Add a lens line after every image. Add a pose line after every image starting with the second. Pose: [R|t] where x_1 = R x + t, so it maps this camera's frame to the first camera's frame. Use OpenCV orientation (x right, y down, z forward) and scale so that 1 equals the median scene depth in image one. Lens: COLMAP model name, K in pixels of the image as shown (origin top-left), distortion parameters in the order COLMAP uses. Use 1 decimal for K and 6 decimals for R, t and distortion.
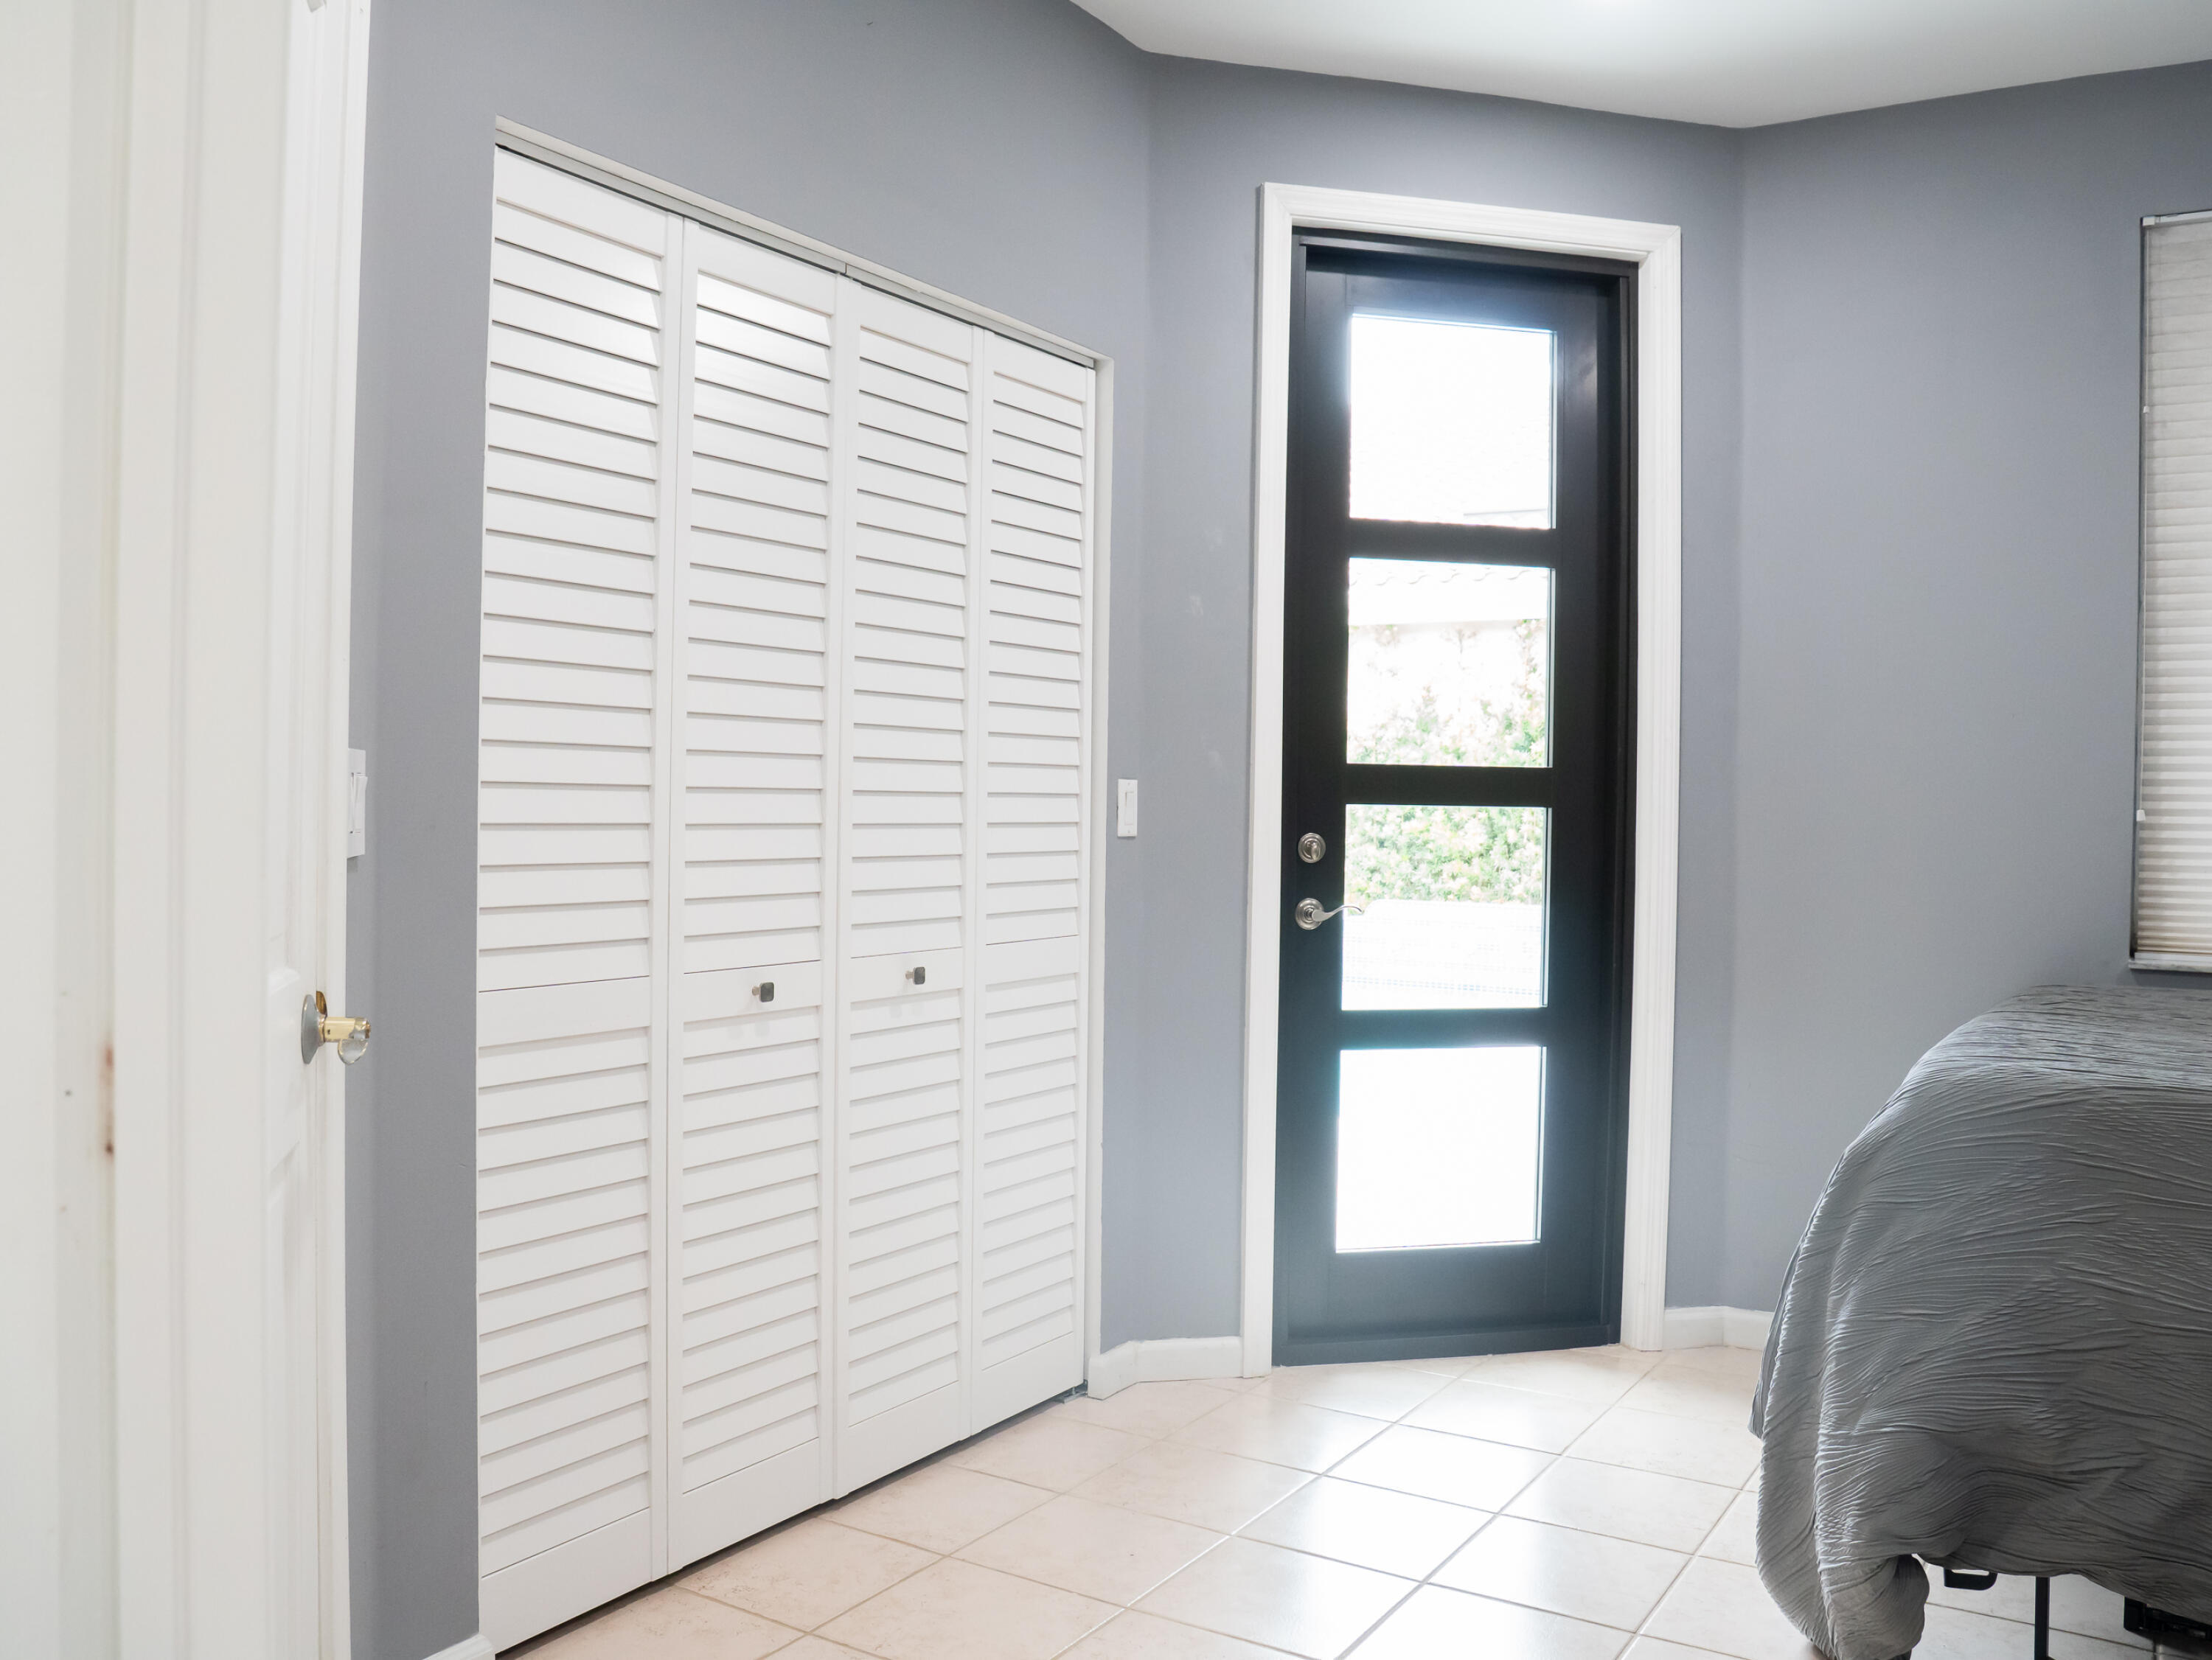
lens RADIAL K [[1850.9, 0, 1106.0], [0, 1850.9, 830.0], [0, 0, 1]] dist [-0.057549, 0.003891]
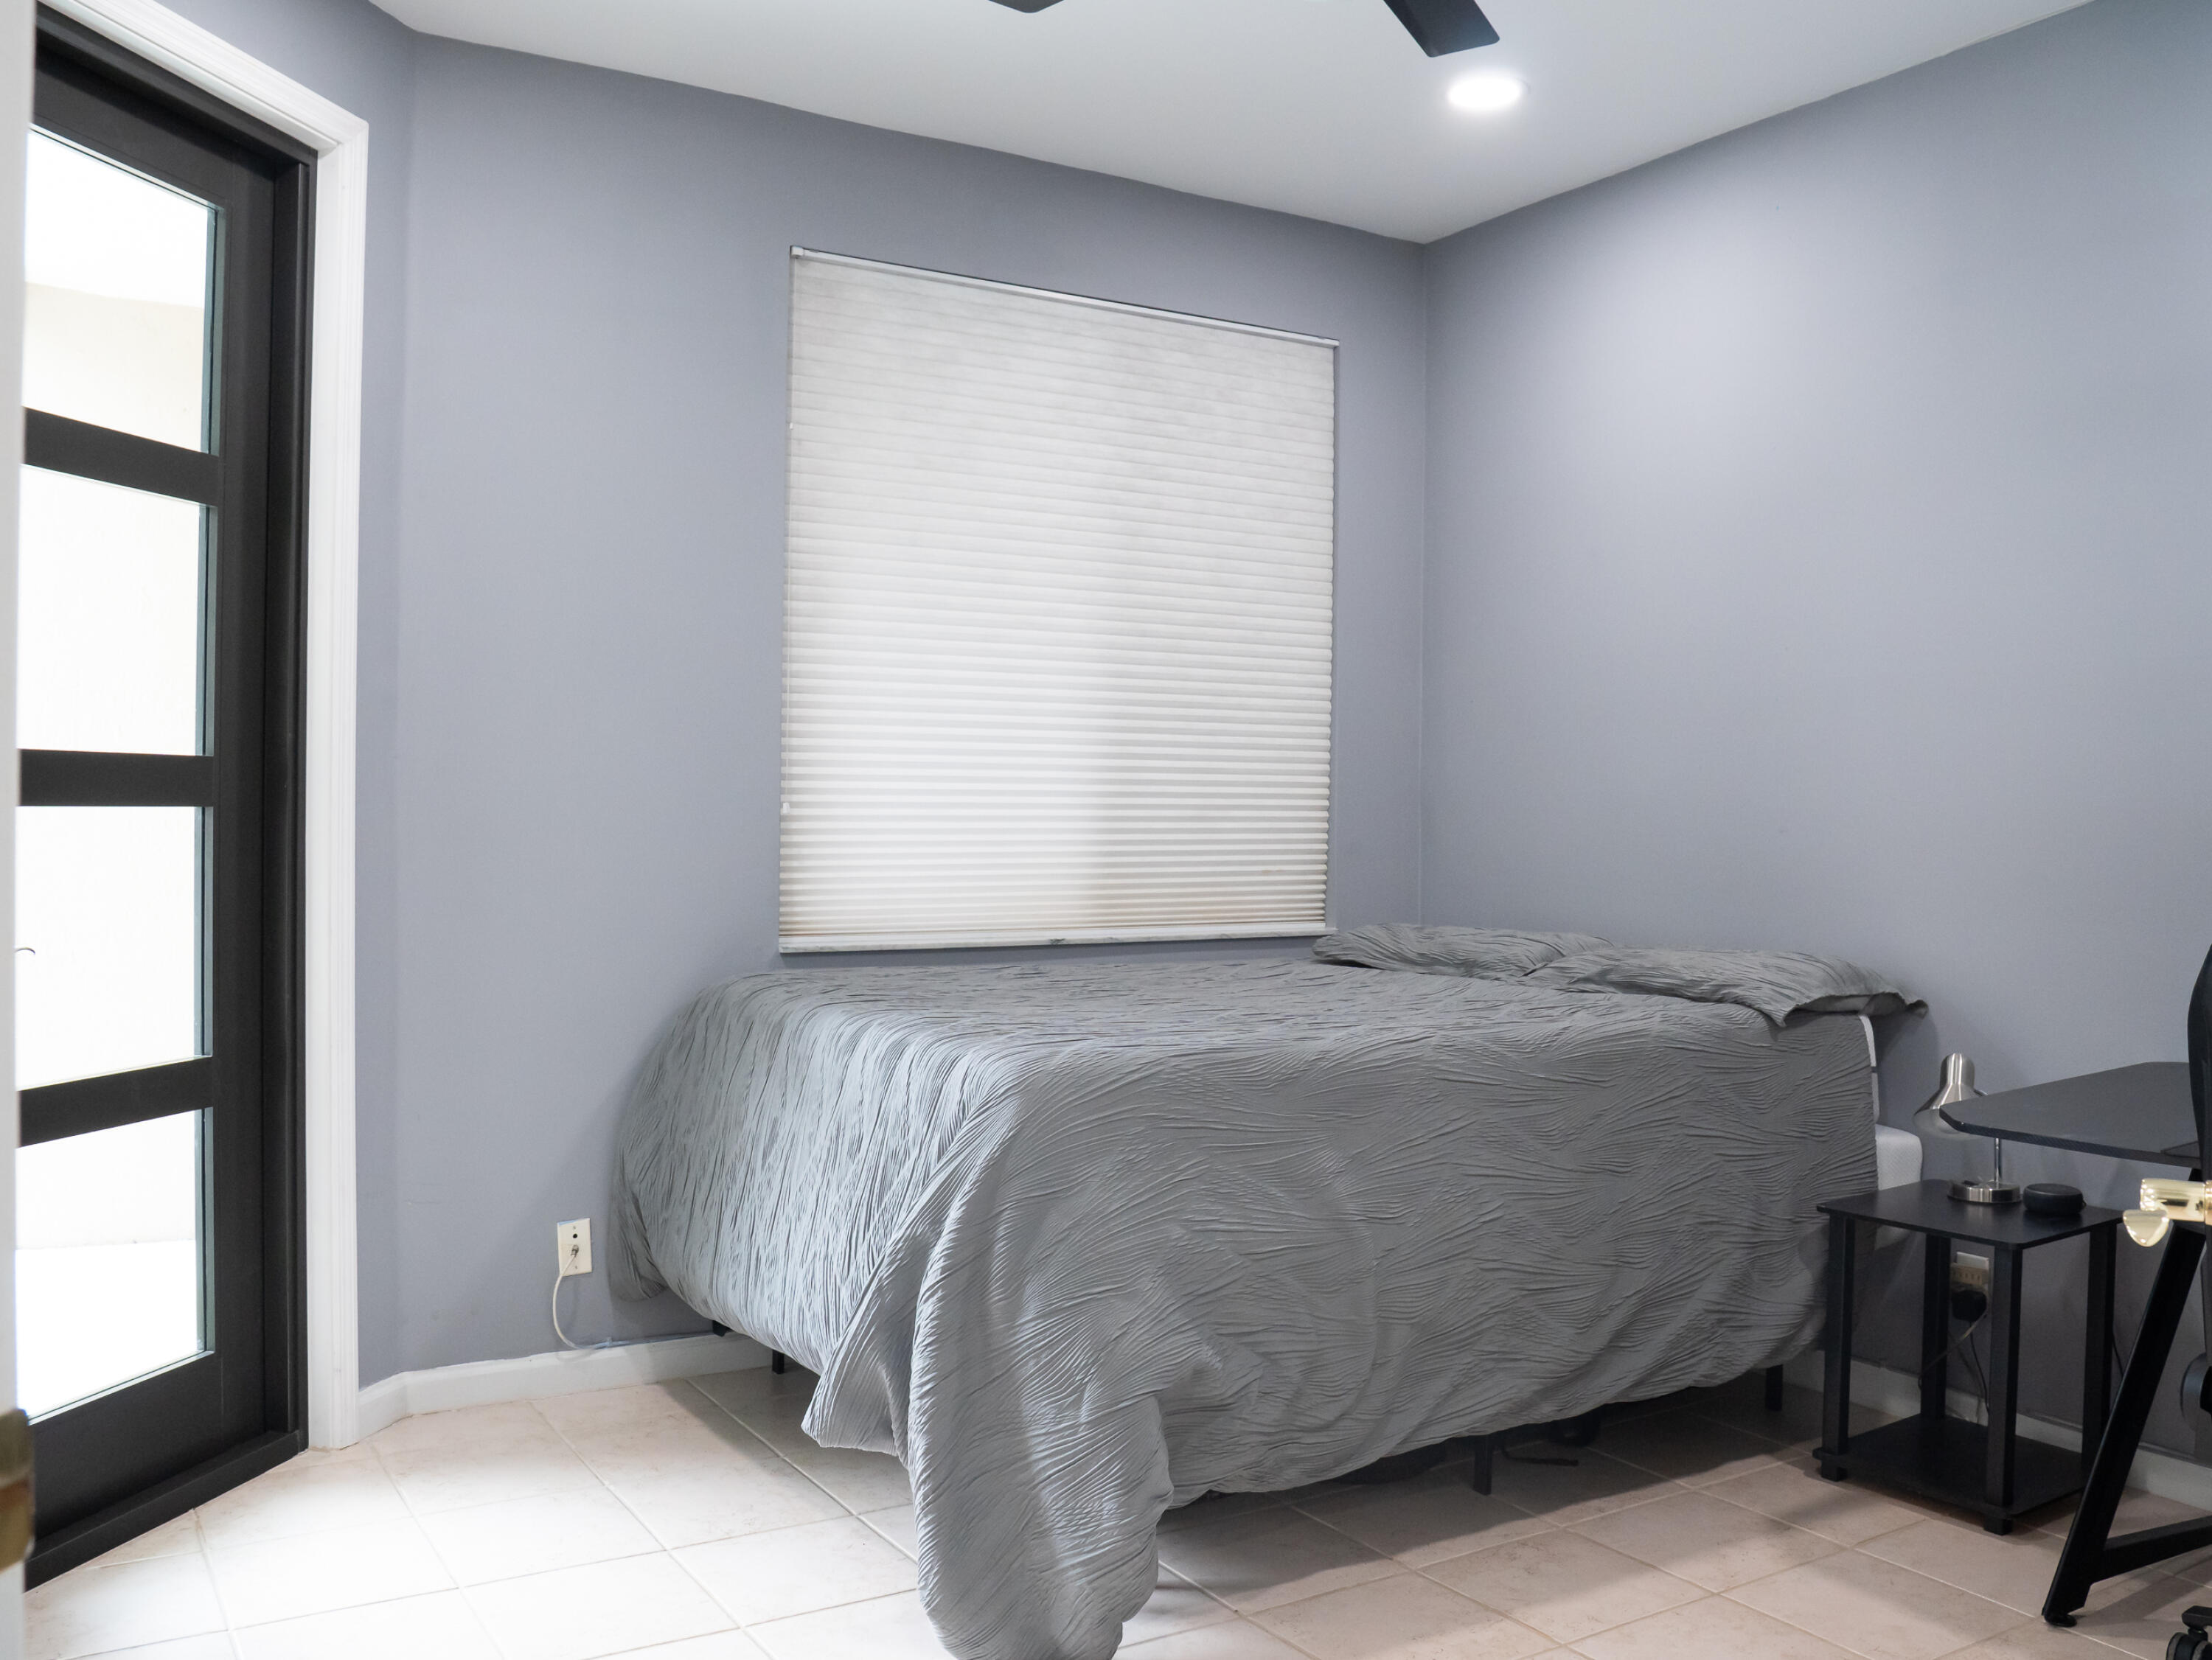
lens RADIAL K [[1920.7, 0, 1106.0], [0, 1920.7, 830.0], [0, 0, 1]] dist [-0.144535, 0.141961]
pose [[0.449950, -0.021795, 0.892788, -0.342807], [0.012364, 0.999758, 0.018175, -0.013165], [-0.892968, 0.002861, 0.450111, 0.332038]]
